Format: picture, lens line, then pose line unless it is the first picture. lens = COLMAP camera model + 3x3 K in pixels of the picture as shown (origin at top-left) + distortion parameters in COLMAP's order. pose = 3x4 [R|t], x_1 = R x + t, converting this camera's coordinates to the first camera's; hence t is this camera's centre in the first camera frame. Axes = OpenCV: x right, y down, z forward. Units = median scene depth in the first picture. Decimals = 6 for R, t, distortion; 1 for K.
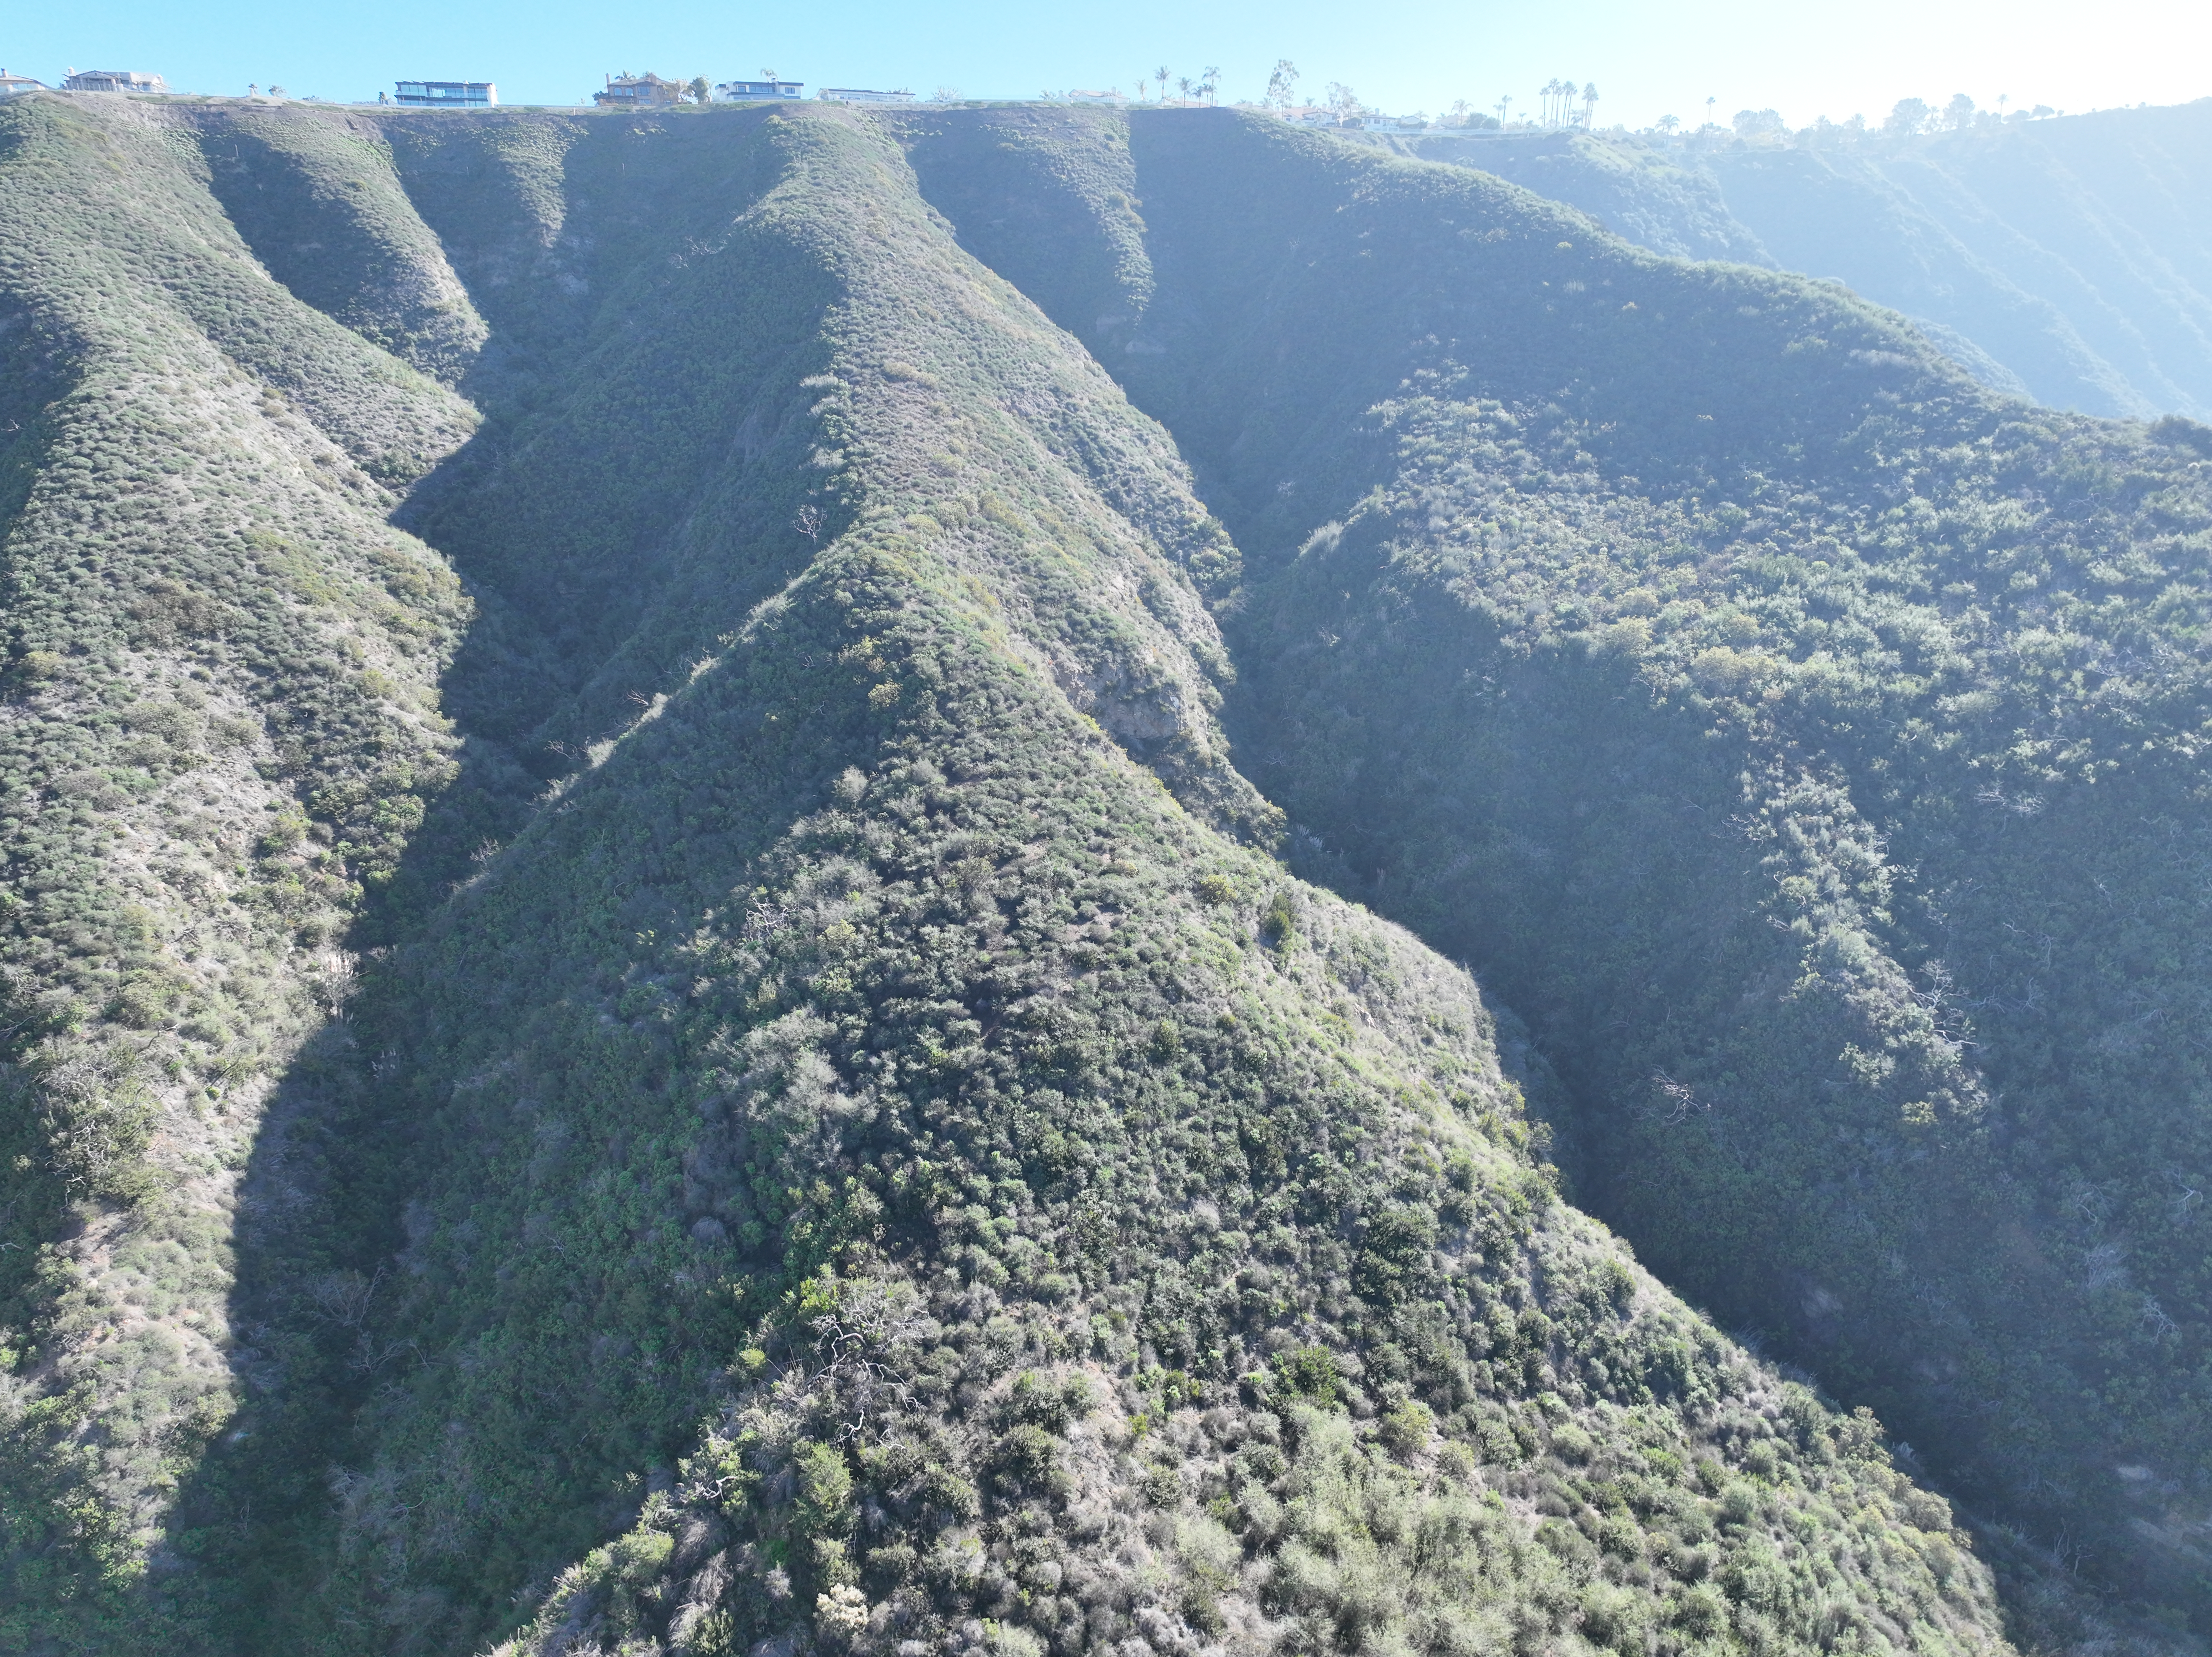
lens RADIAL K [[1560.1, 0, 1106.7], [0, 1560.1, 822.3], [0, 0, 1]] dist [0.001331, 0.014815]
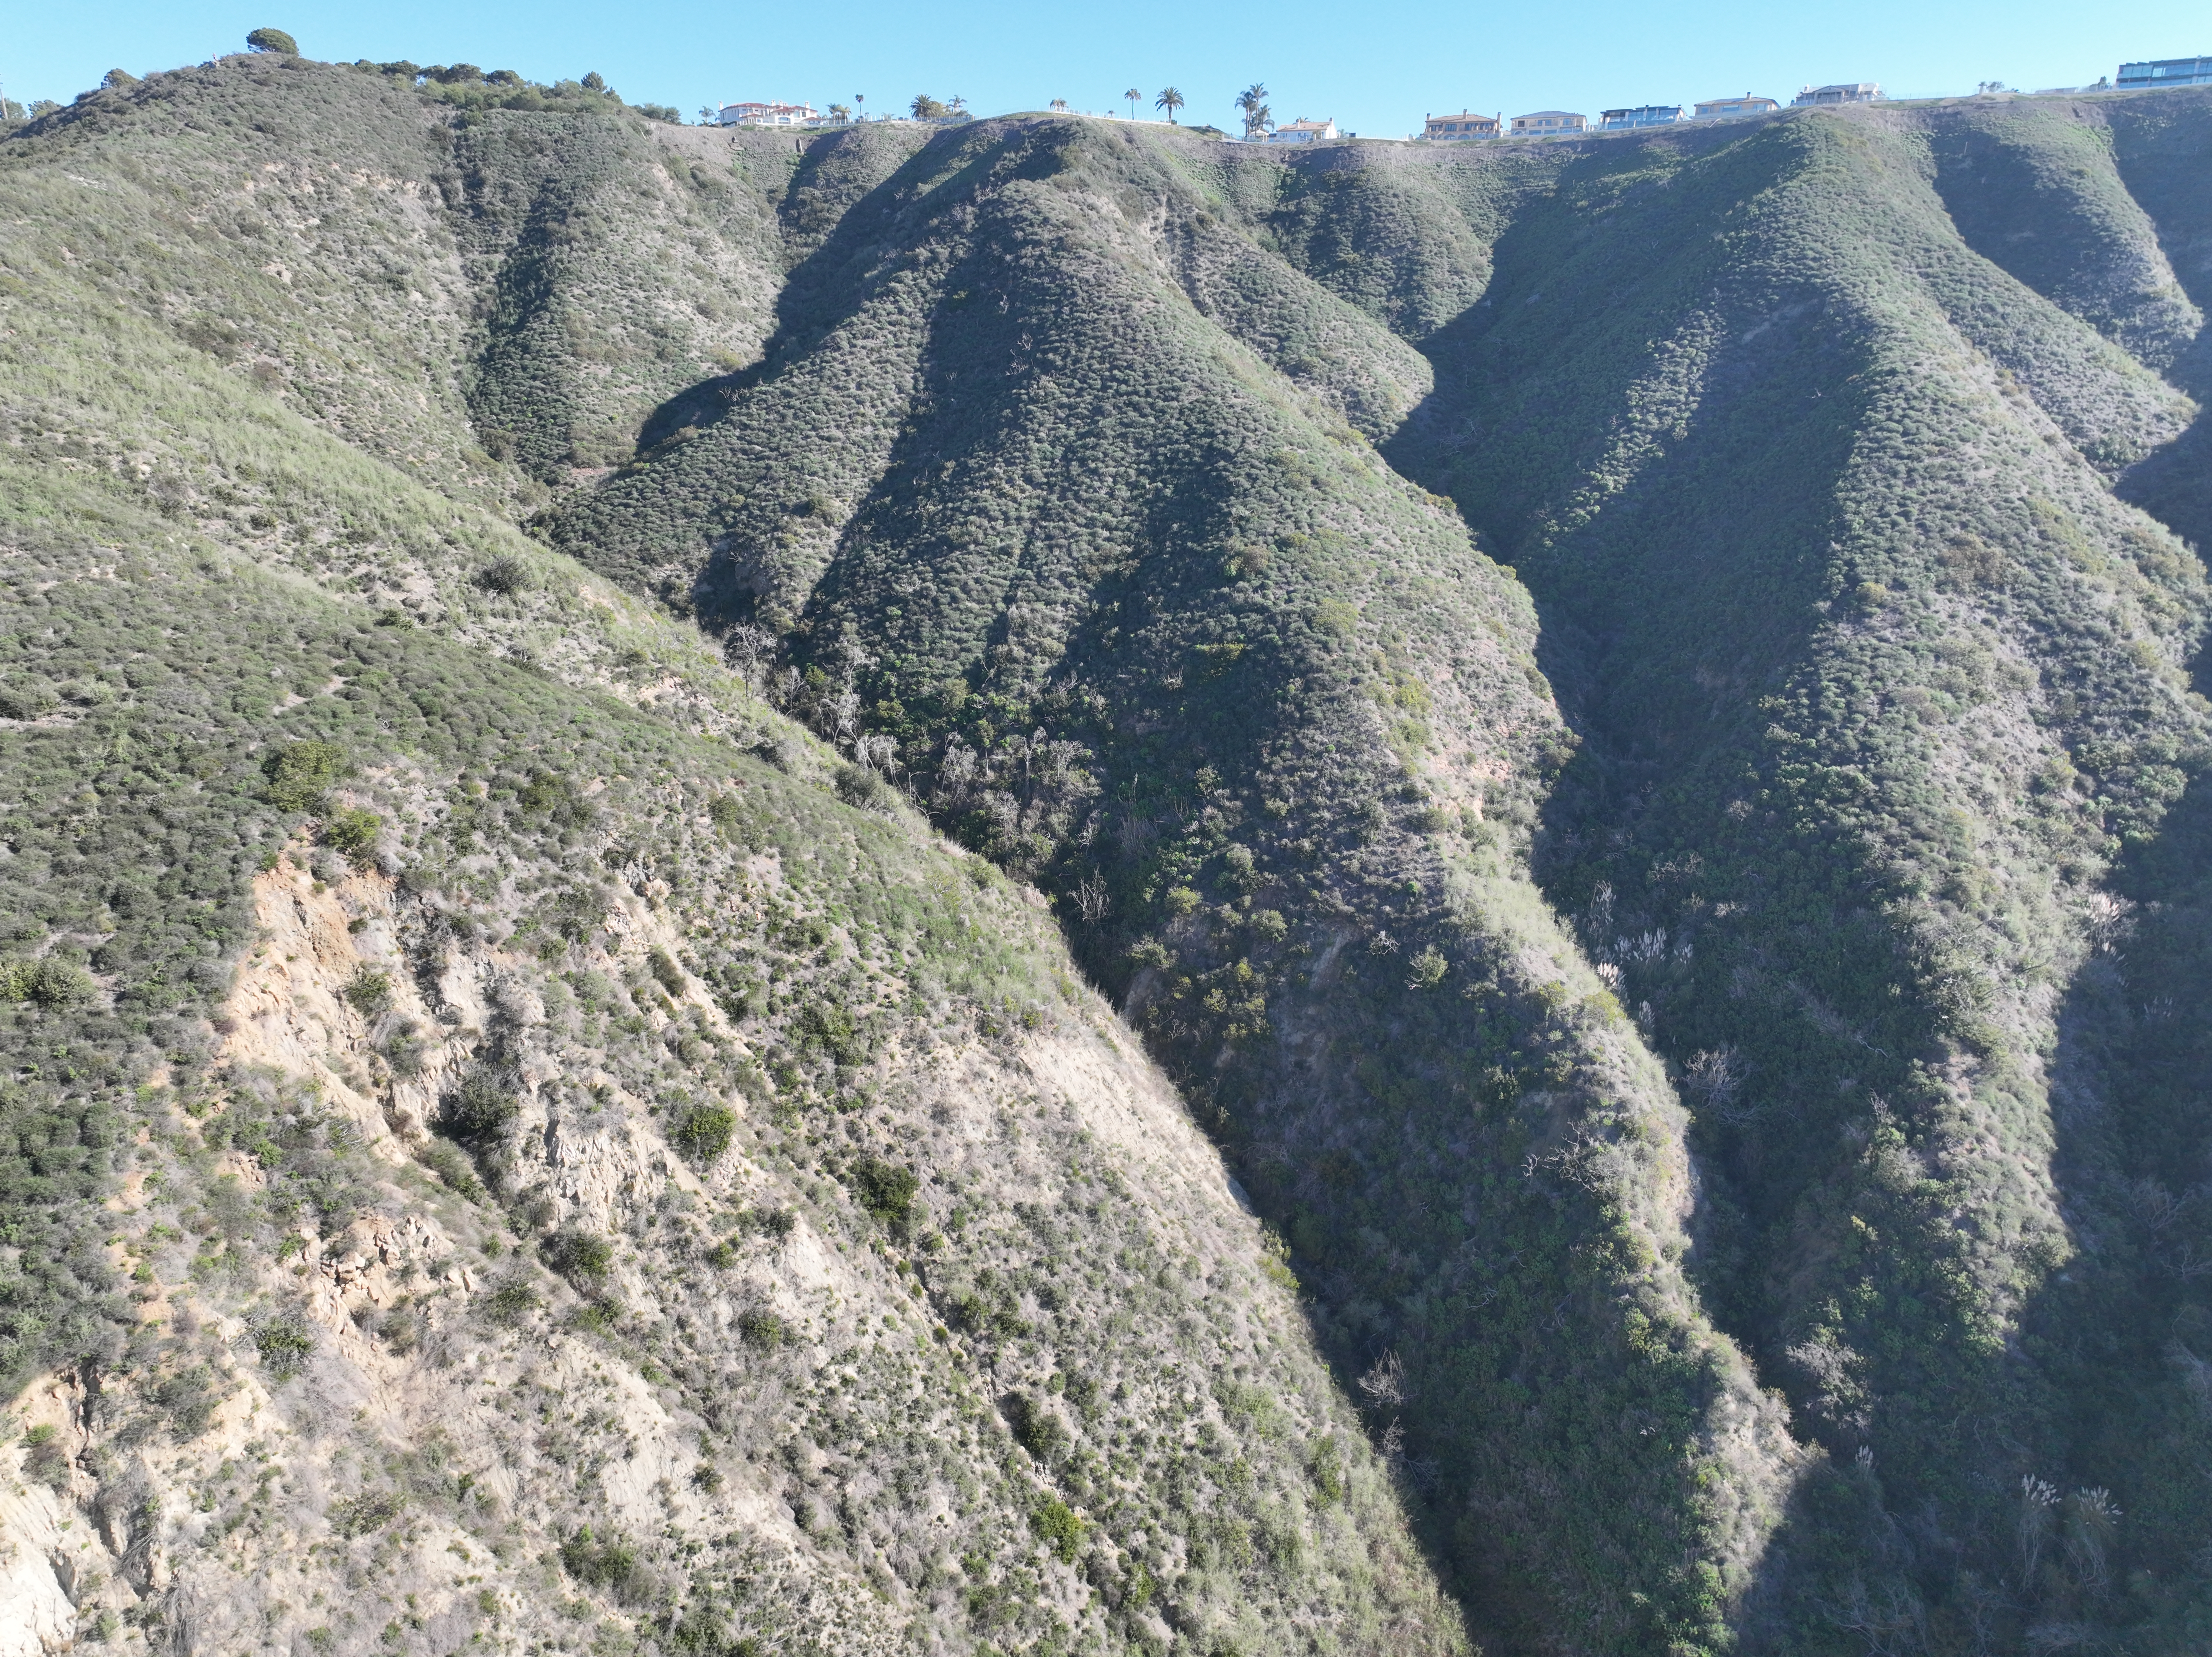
lens RADIAL K [[1560.1, 0, 1106.7], [0, 1560.1, 822.3], [0, 0, 1]] dist [0.001331, 0.014815]
pose [[0.692614, 0.235981, -0.681615, -0.221236], [-0.233715, 0.967410, 0.097440, 0.080490], [0.682395, 0.091816, 0.725194, -0.216131]]
